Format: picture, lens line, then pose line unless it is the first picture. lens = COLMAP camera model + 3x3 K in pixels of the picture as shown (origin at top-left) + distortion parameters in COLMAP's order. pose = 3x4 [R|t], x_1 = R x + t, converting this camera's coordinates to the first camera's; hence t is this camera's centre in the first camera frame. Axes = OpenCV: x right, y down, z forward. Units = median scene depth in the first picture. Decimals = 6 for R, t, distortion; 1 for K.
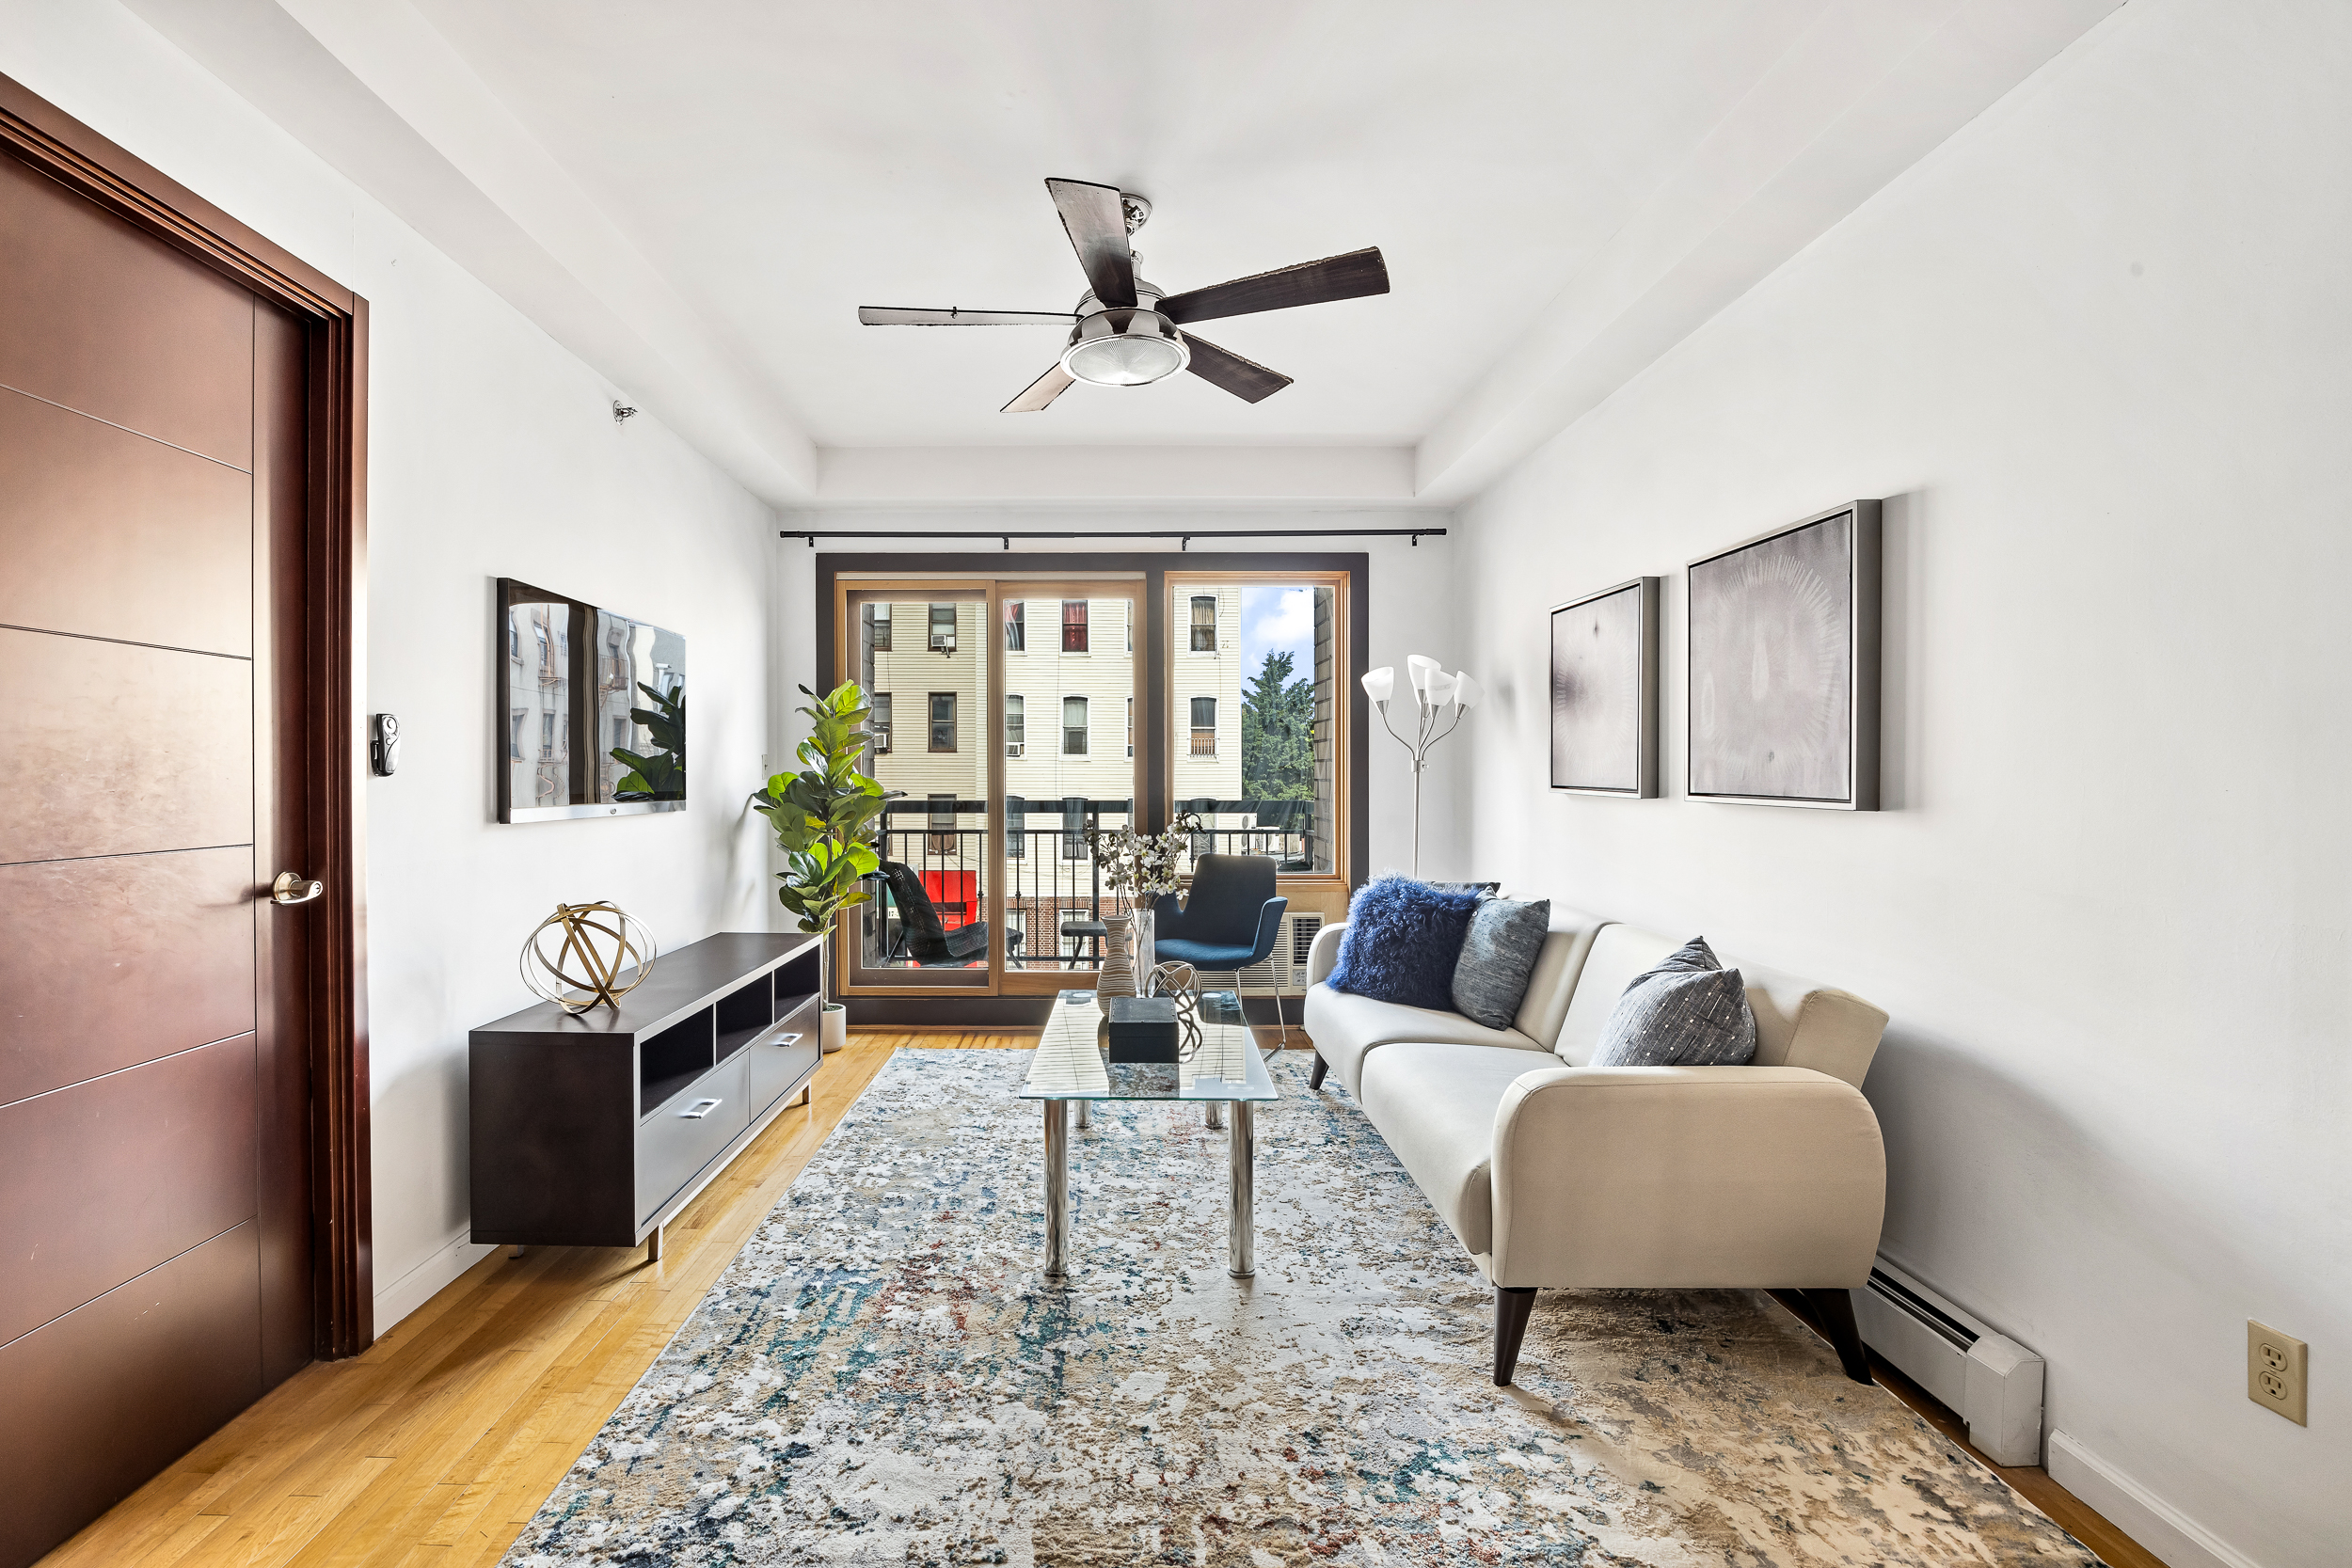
lens RADIAL K [[1066.3, 0, 1096.7], [0, 1066.3, 781.8], [0, 0, 1]] dist [-0.017521, -0.000260]
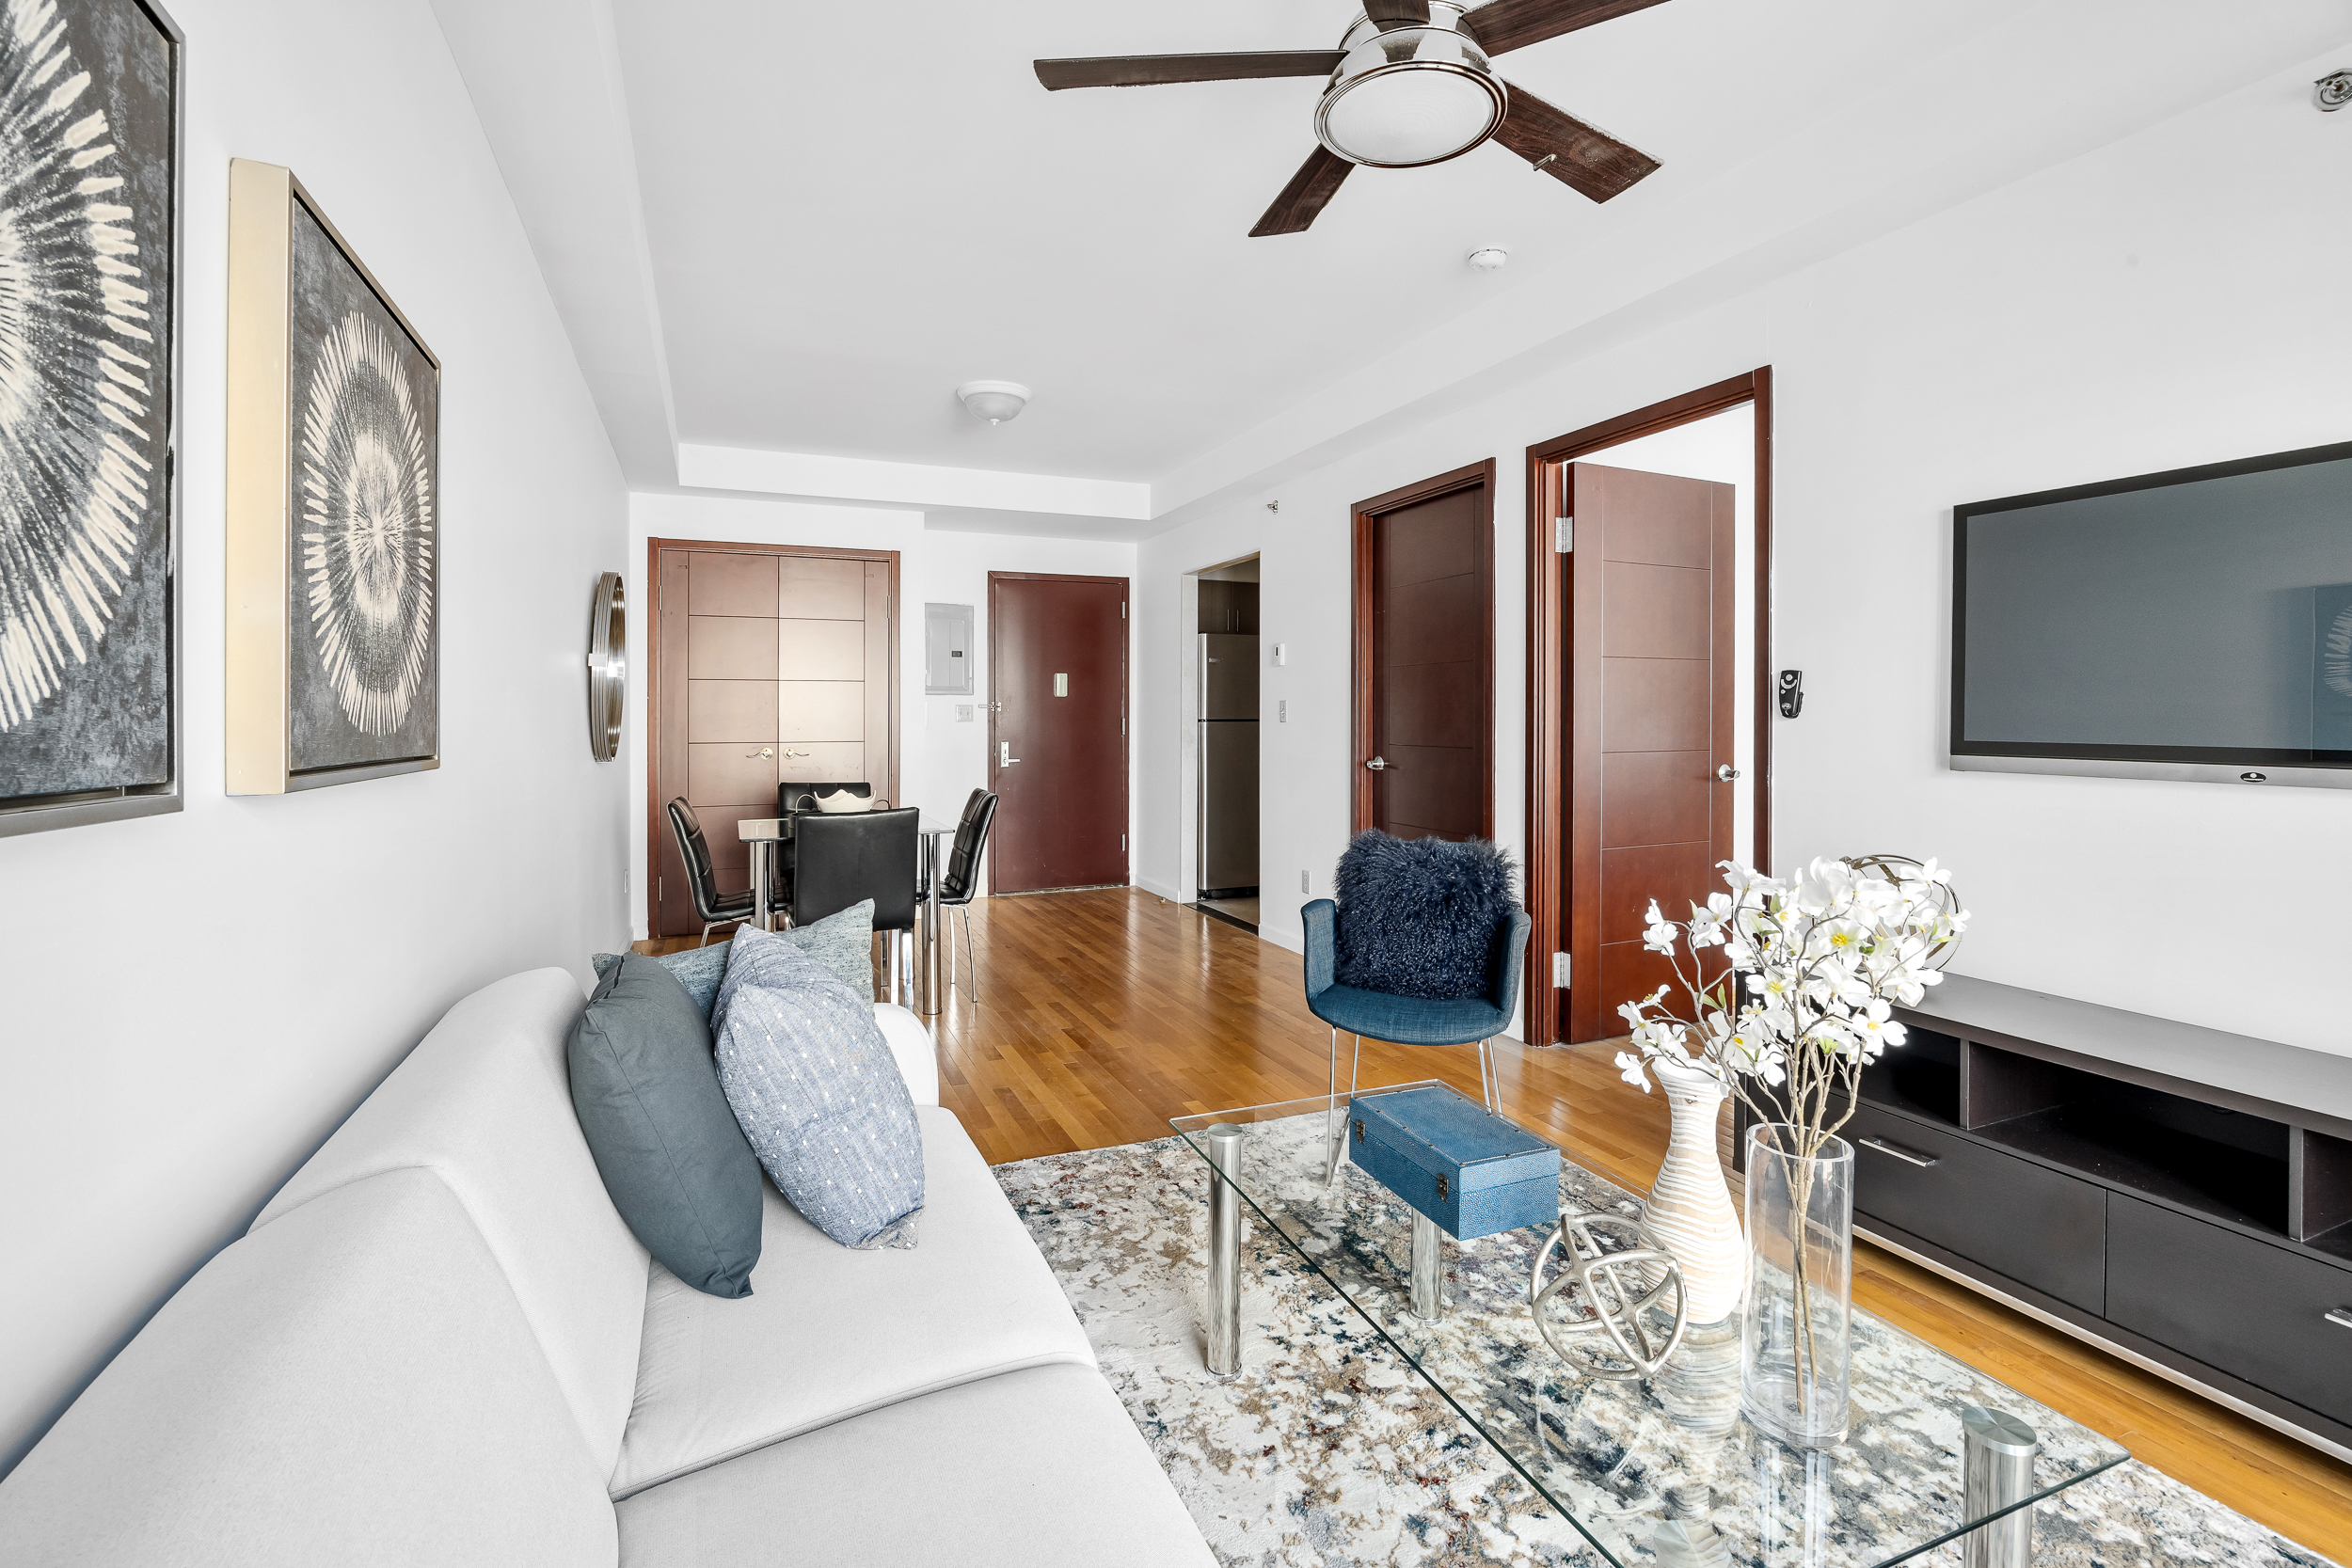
lens RADIAL K [[1058.4, 0, 1175.1], [0, 1058.4, 721.7], [0, 0, 1]] dist [-0.014332, 0.000620]
pose [[-0.917245, 0.001184, -0.398322, 0.461190], [-0.004206, 0.999911, 0.012657, -0.013564], [0.398302, 0.013284, -0.917158, 1.646814]]
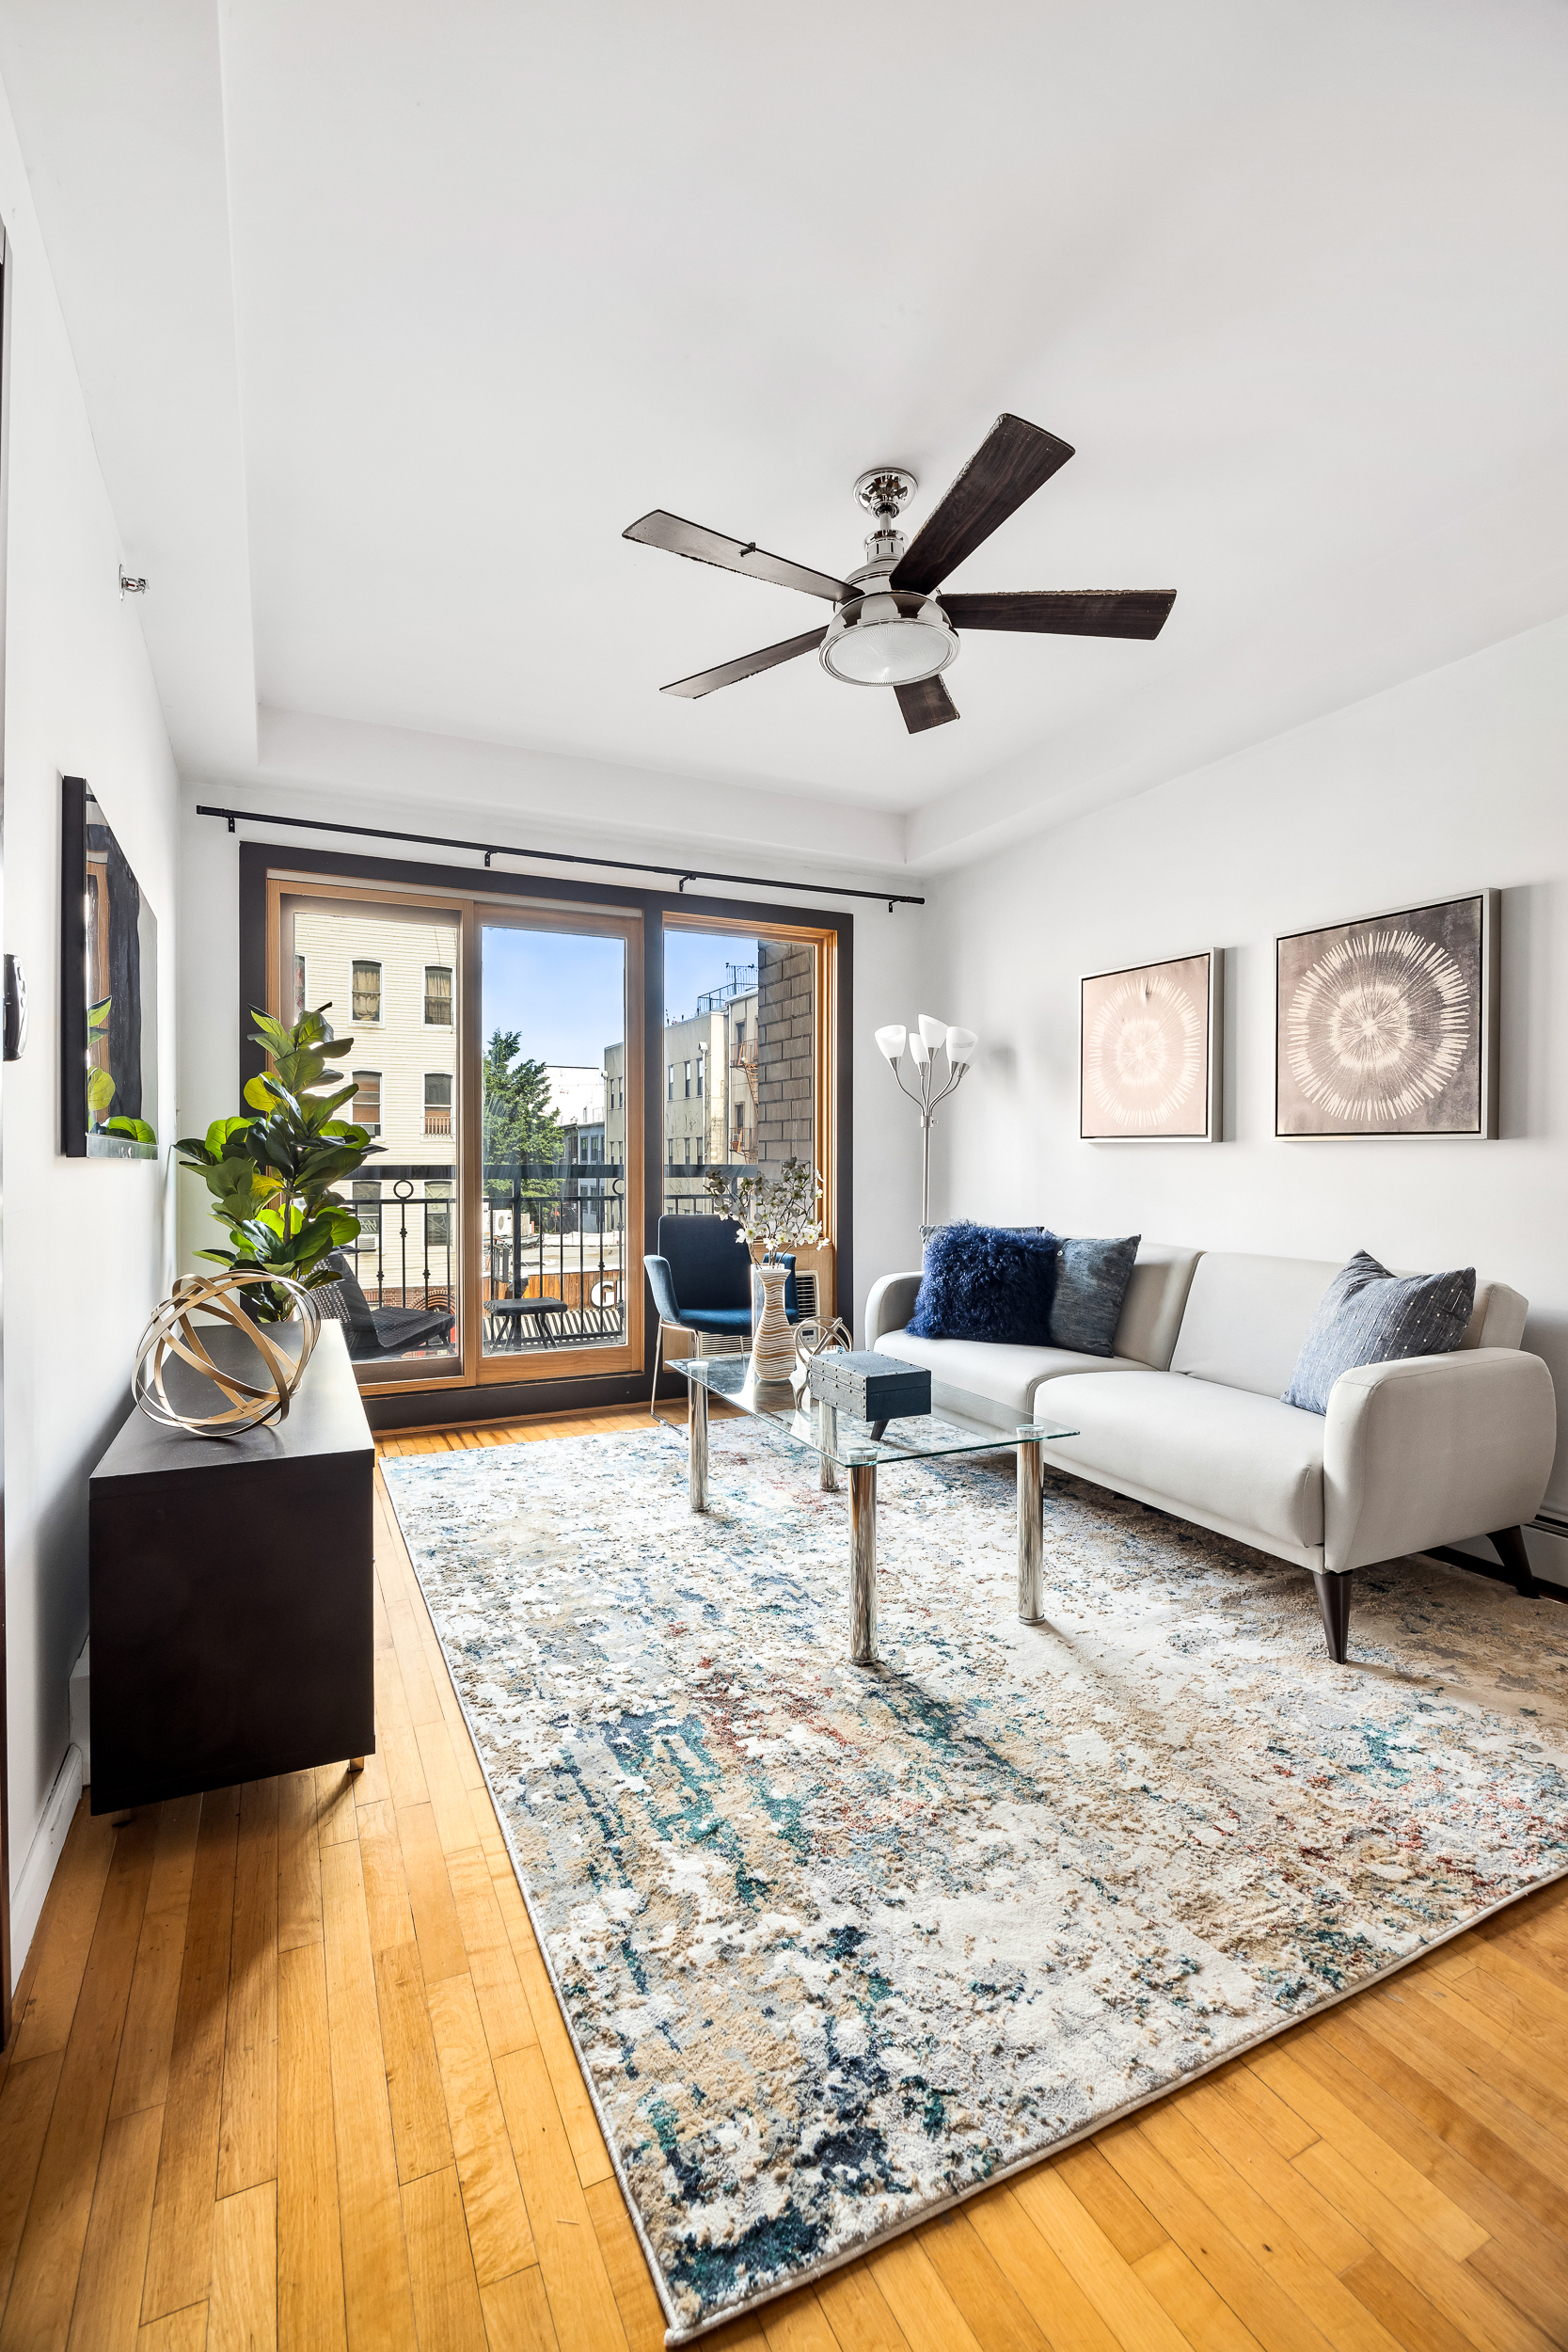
lens RADIAL K [[1058.4, 0, 795.7], [0, 1058.4, 1166.0], [0, 0, 1]] dist [-0.014332, 0.000620]
pose [[0.887911, -0.001718, 0.460011, -0.485363], [0.002798, 0.999995, -0.001667, 0.050262], [-0.460006, 0.002767, 0.887911, 0.241489]]
